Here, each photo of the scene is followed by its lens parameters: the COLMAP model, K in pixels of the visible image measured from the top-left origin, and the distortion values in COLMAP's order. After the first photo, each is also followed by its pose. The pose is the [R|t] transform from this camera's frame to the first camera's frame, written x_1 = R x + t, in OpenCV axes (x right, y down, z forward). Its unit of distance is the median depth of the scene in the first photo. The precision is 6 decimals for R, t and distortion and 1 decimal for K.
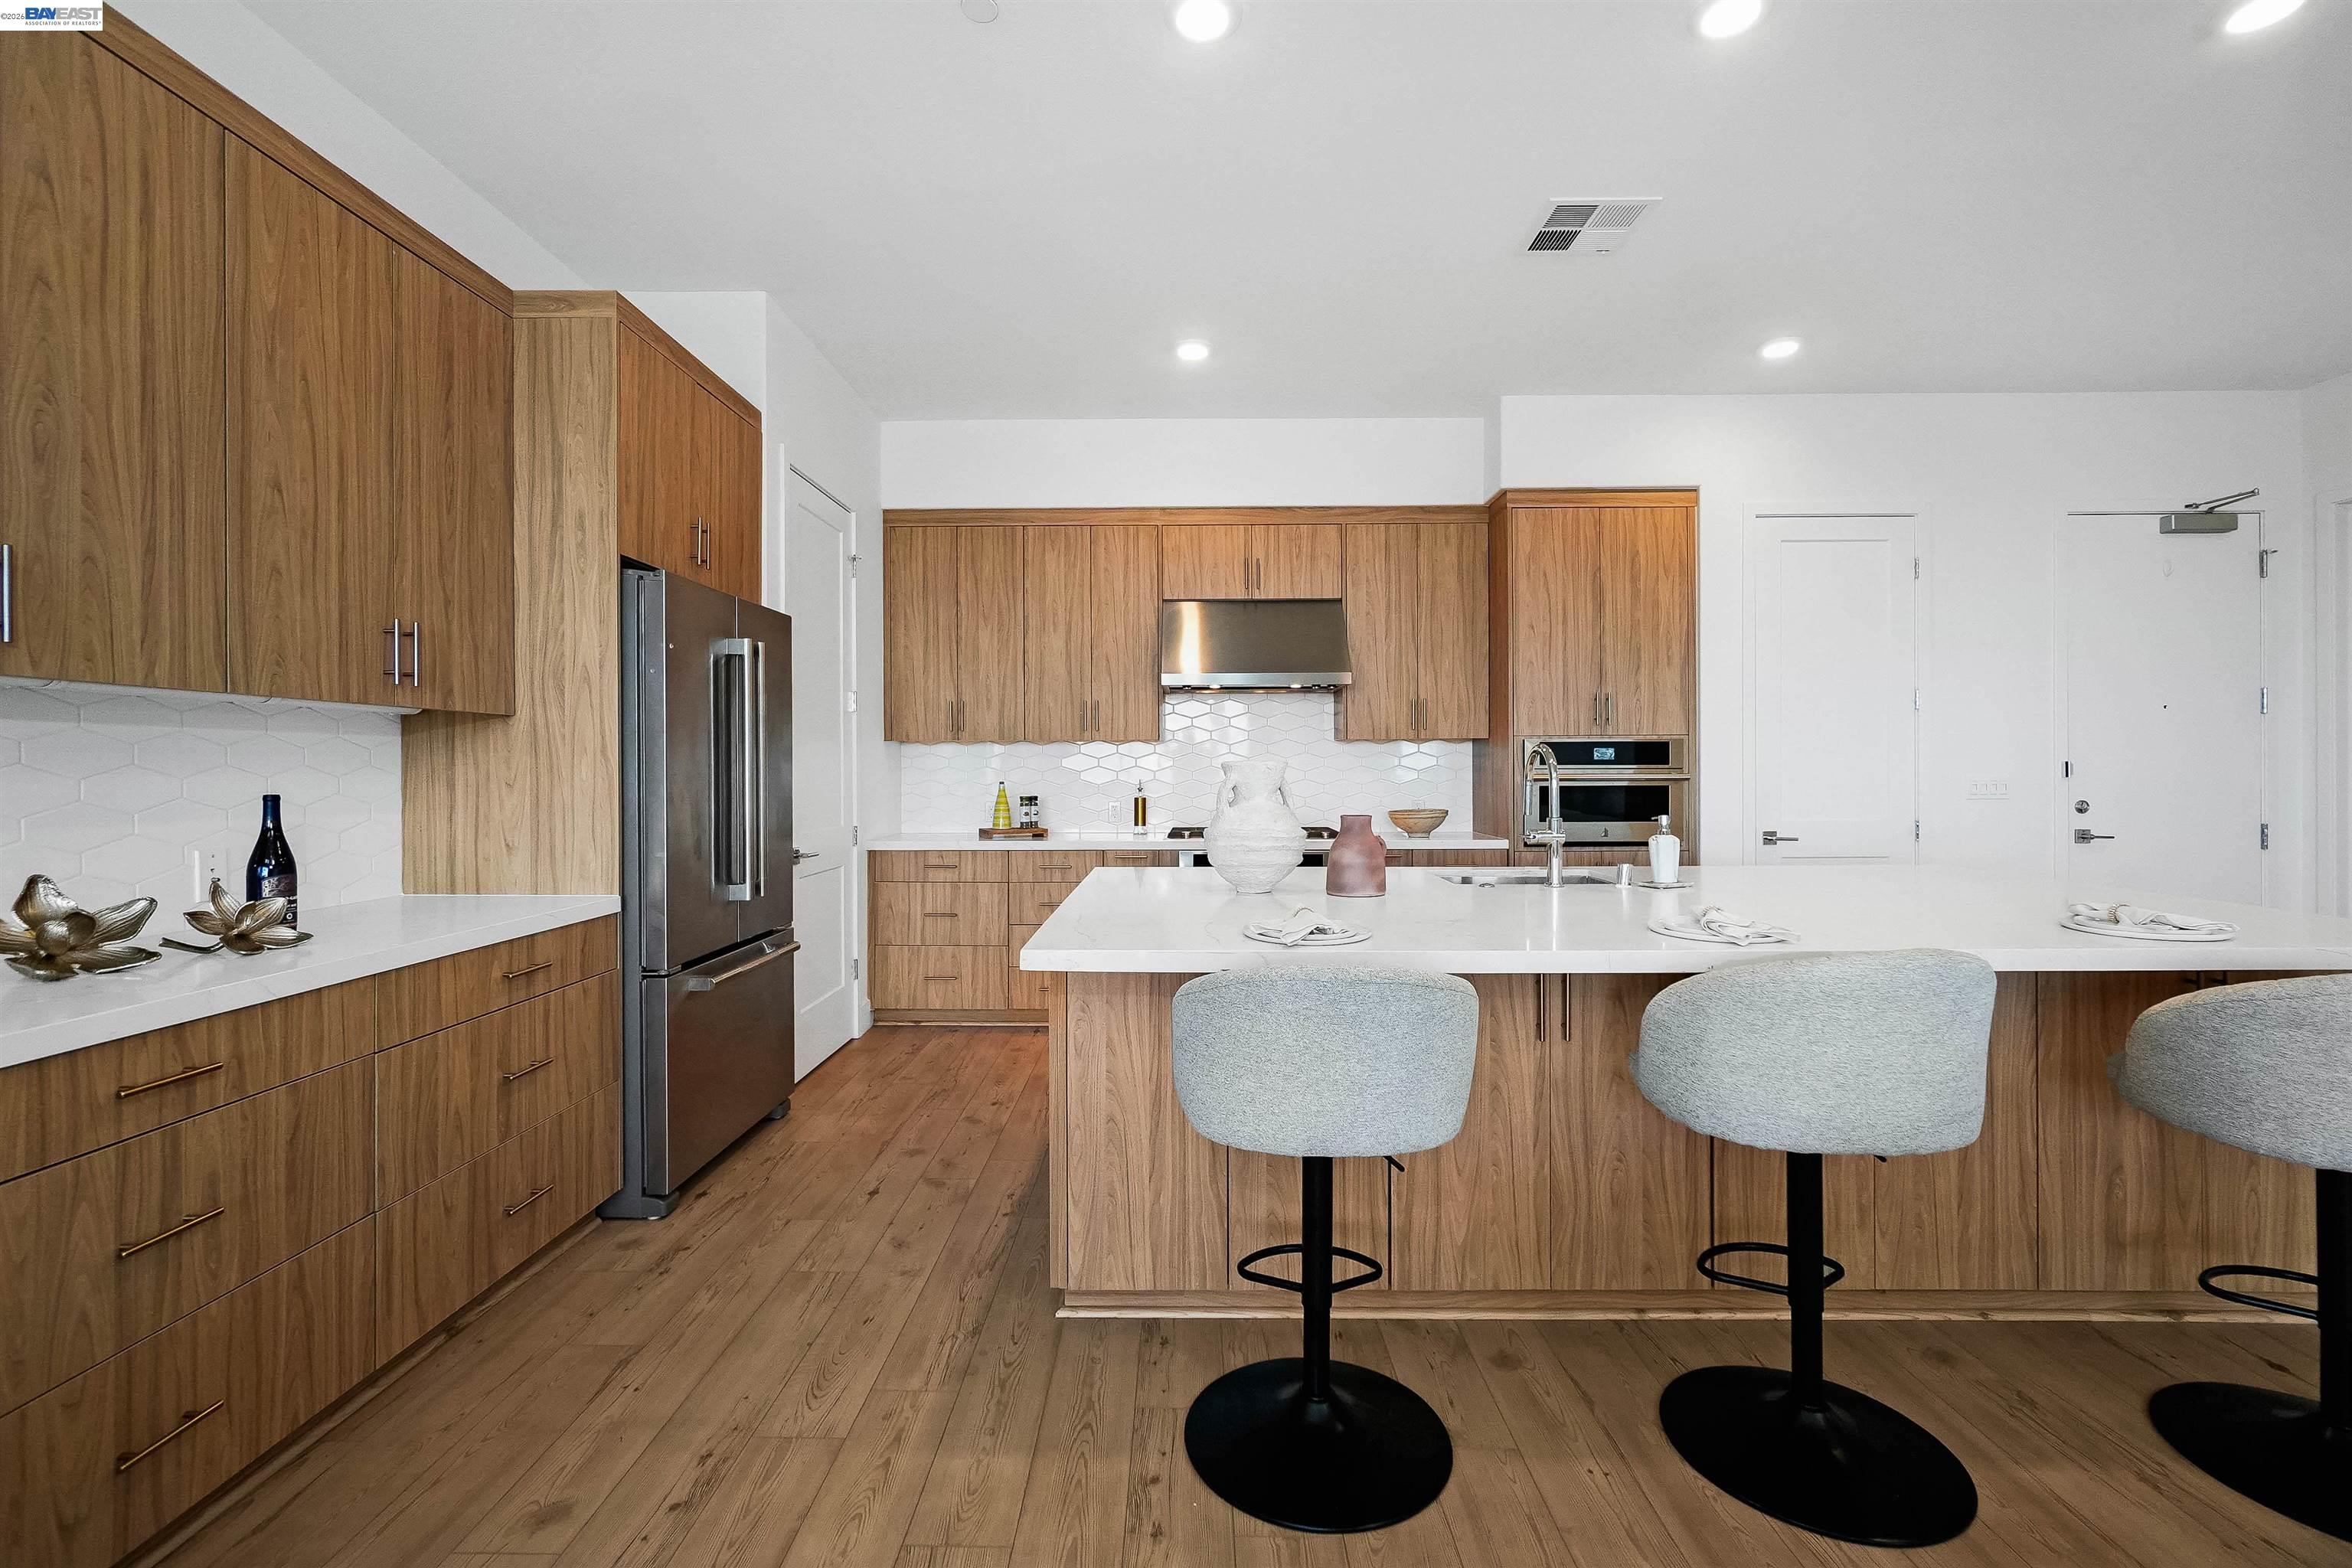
lens RADIAL K [[1020.4, 0, 1170.3], [0, 1020.4, 765.9], [0, 0, 1]] dist [-0.001119, 0.000300]
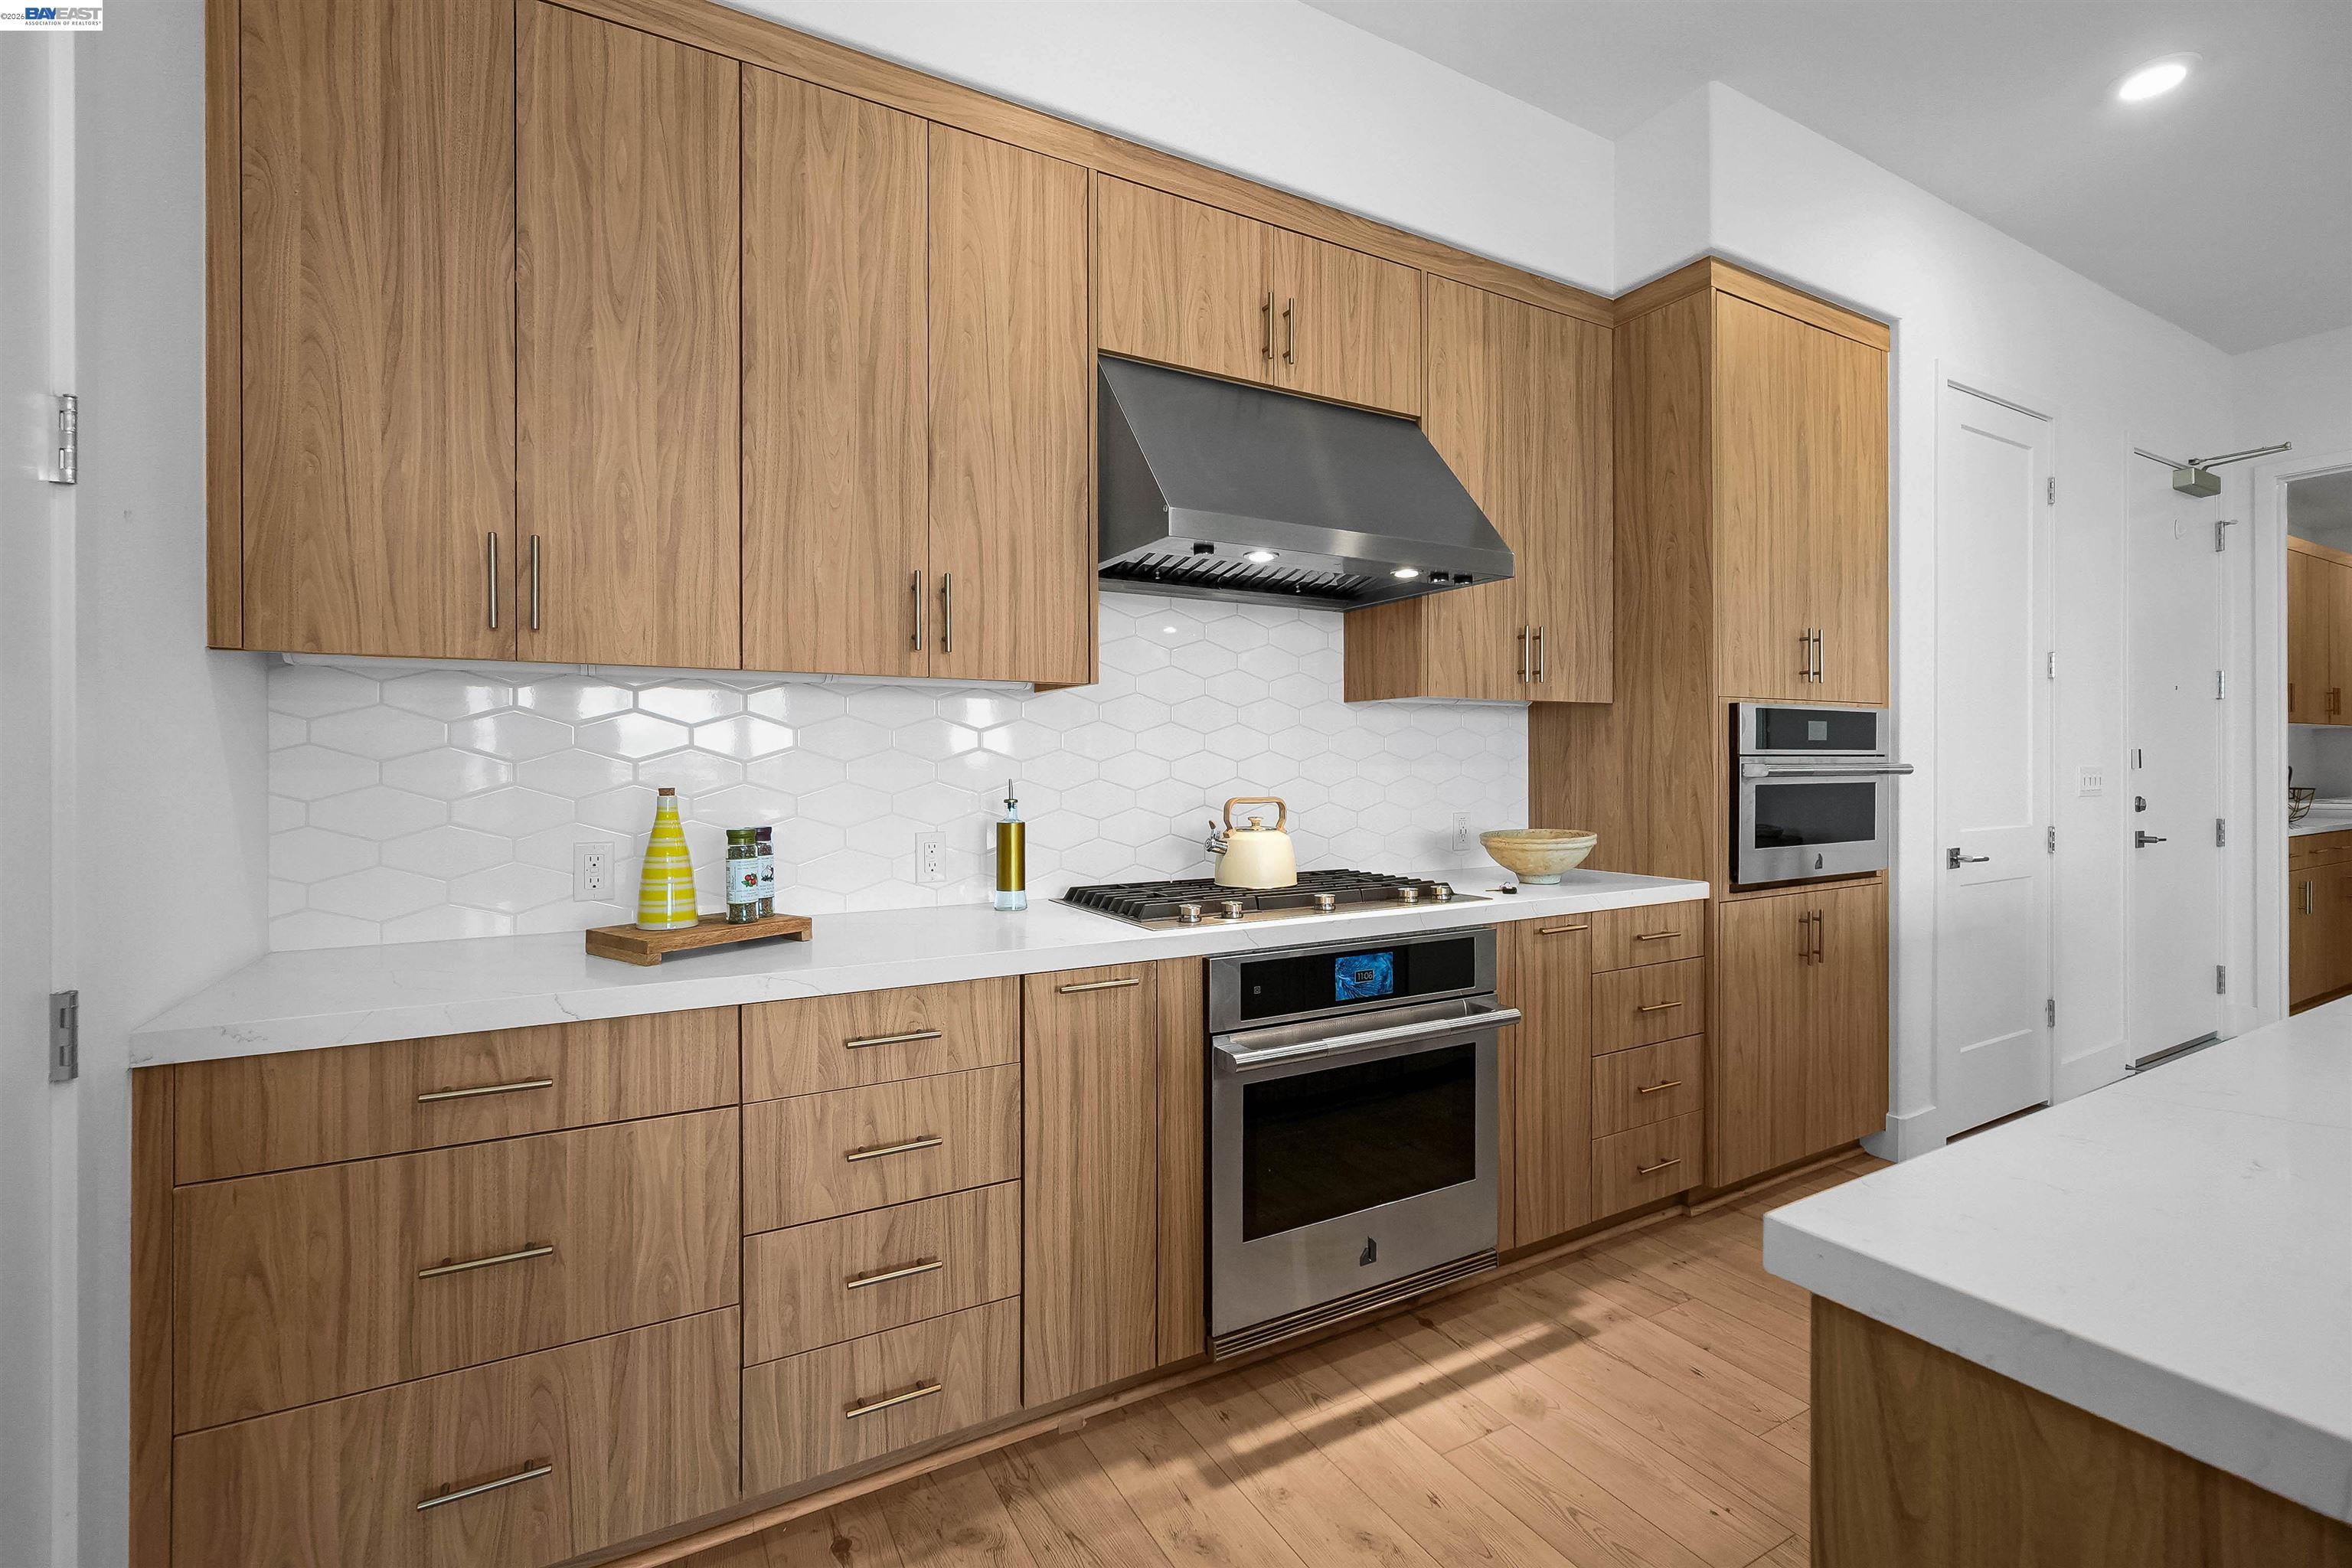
lens RADIAL K [[1020.4, 0, 1170.3], [0, 1020.4, 765.9], [0, 0, 1]] dist [-0.001119, 0.000300]
pose [[0.869618, -0.000631, 0.493725, -0.200664], [0.001309, 0.999999, -0.001029, 0.008906], [-0.493724, 0.001541, 0.869617, 0.662212]]
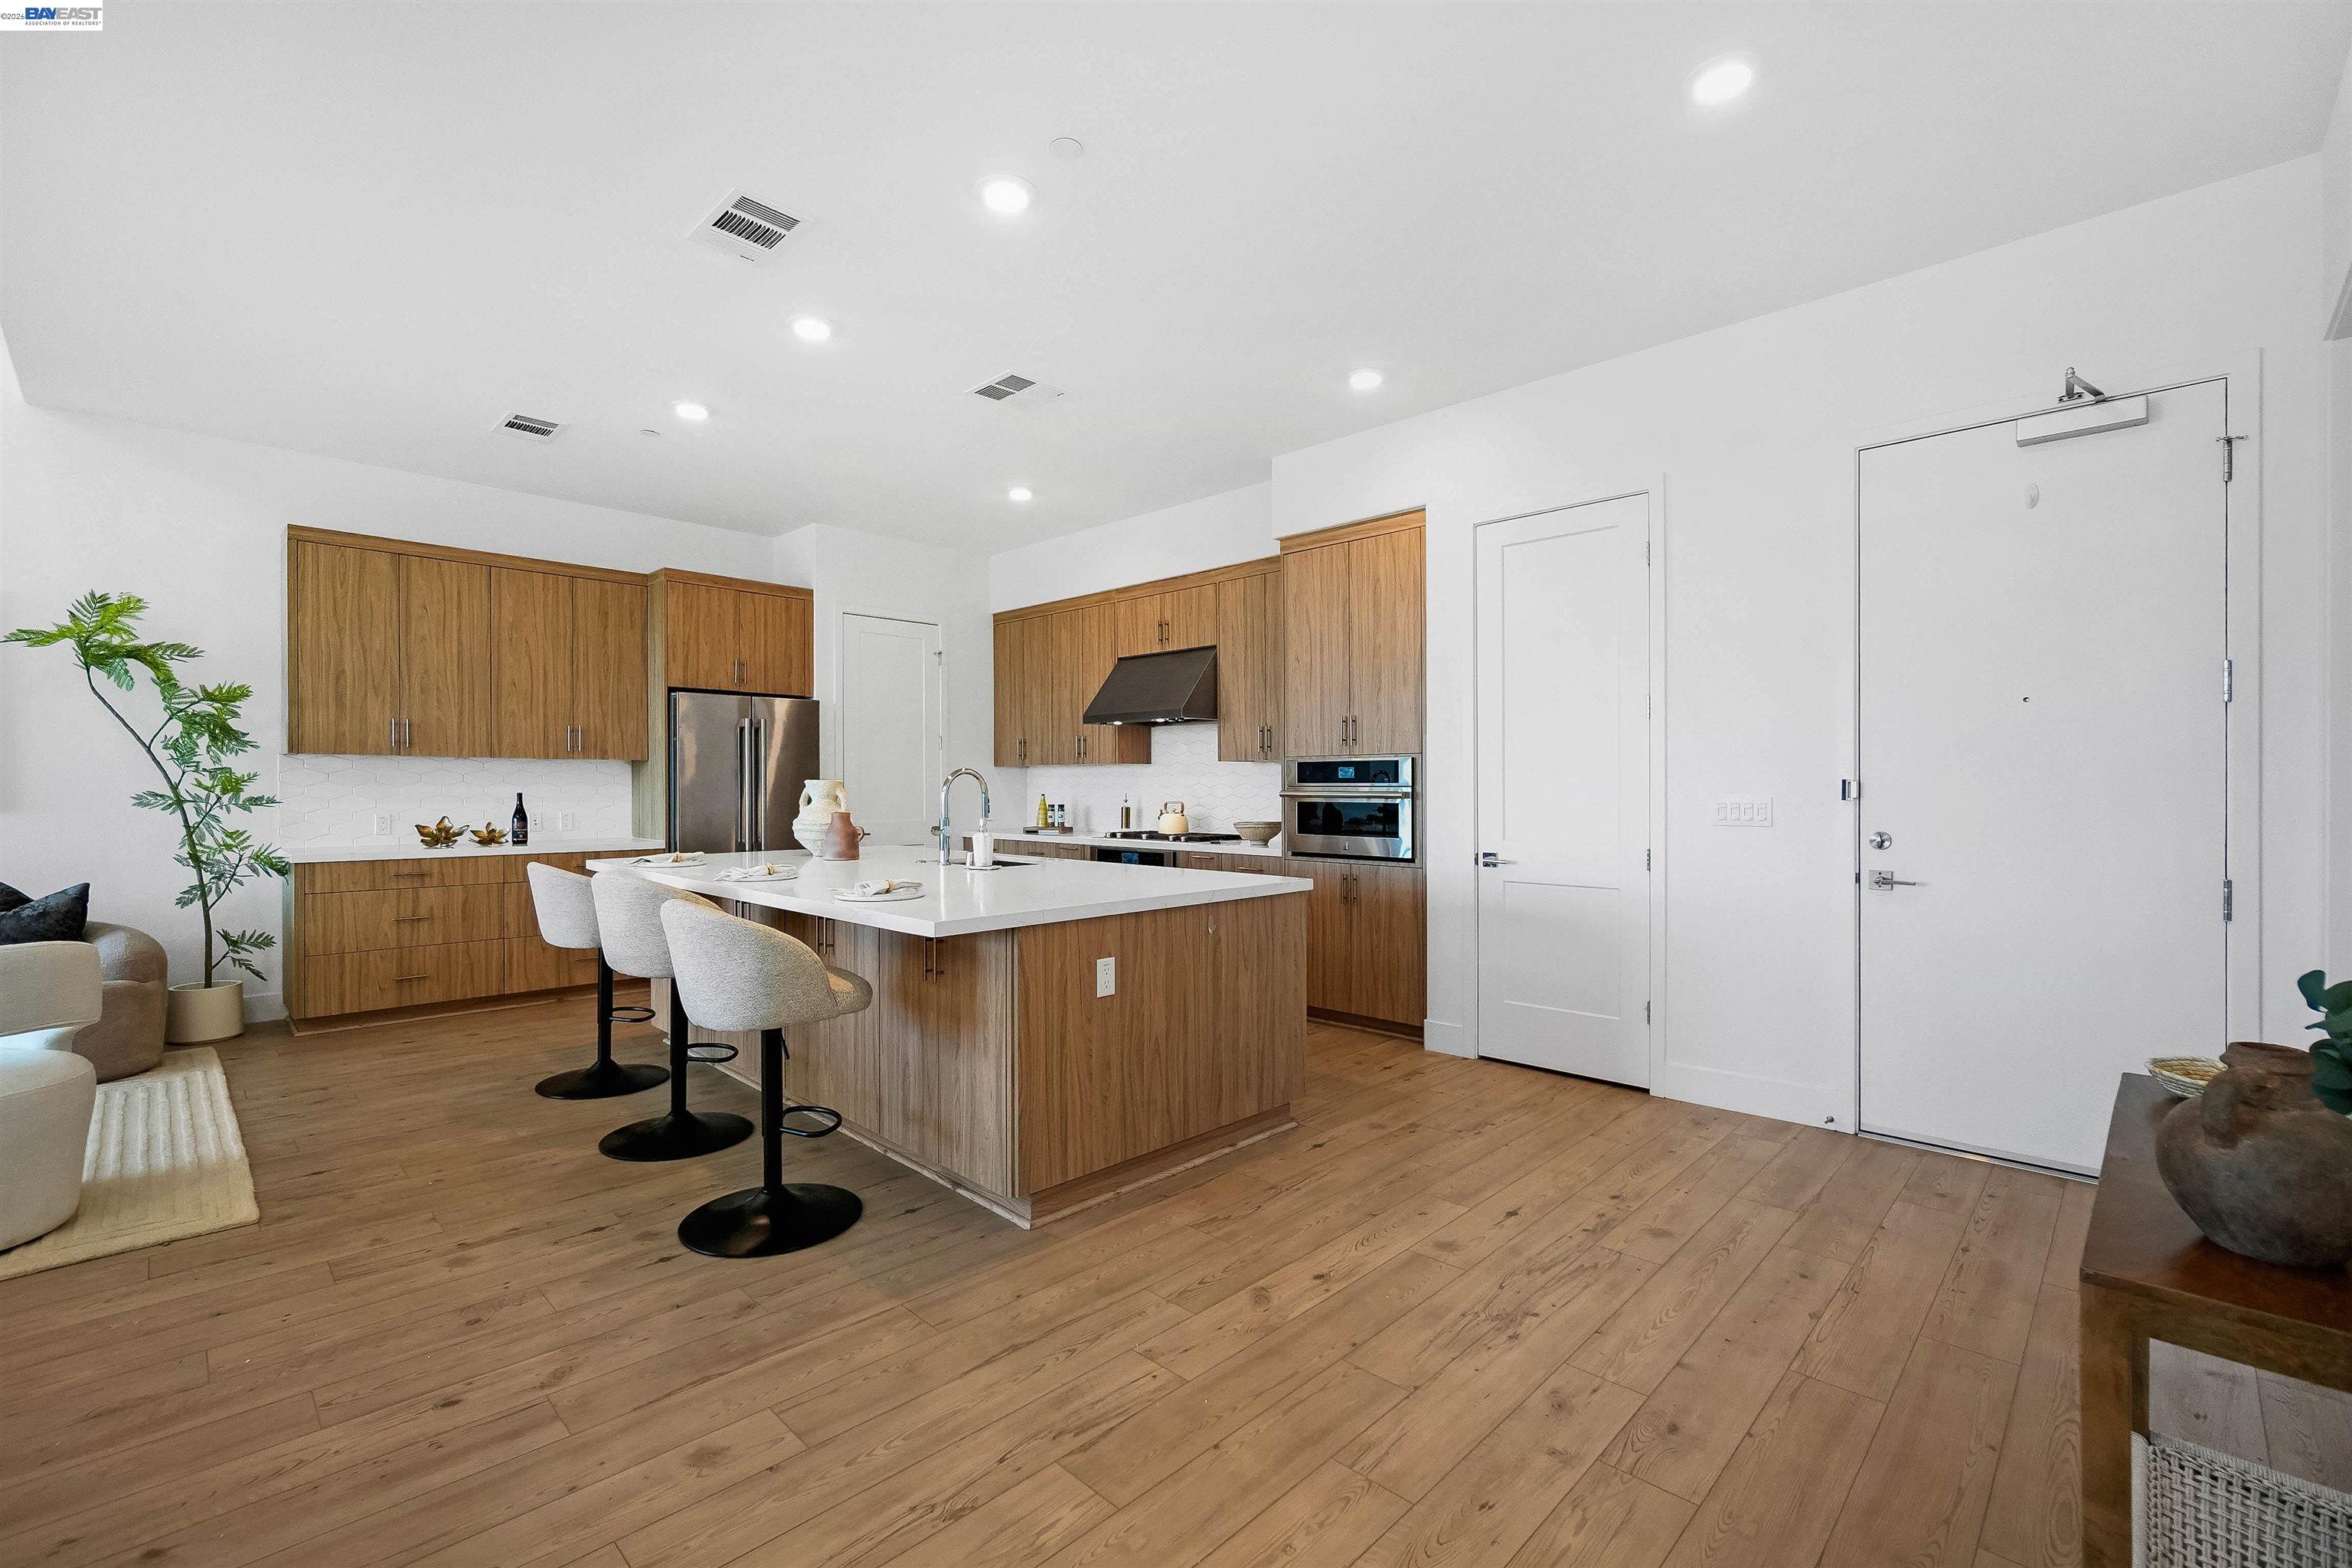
lens RADIAL K [[1016.4, 0, 1177.5], [0, 1016.4, 790.2], [0, 0, 1]] dist [-0.001256, 0.000789]
pose [[0.715522, 0.007018, -0.698555, 1.036752], [-0.002044, 0.999966, 0.007952, -0.001569], [0.698587, -0.004262, 0.715512, 0.113707]]
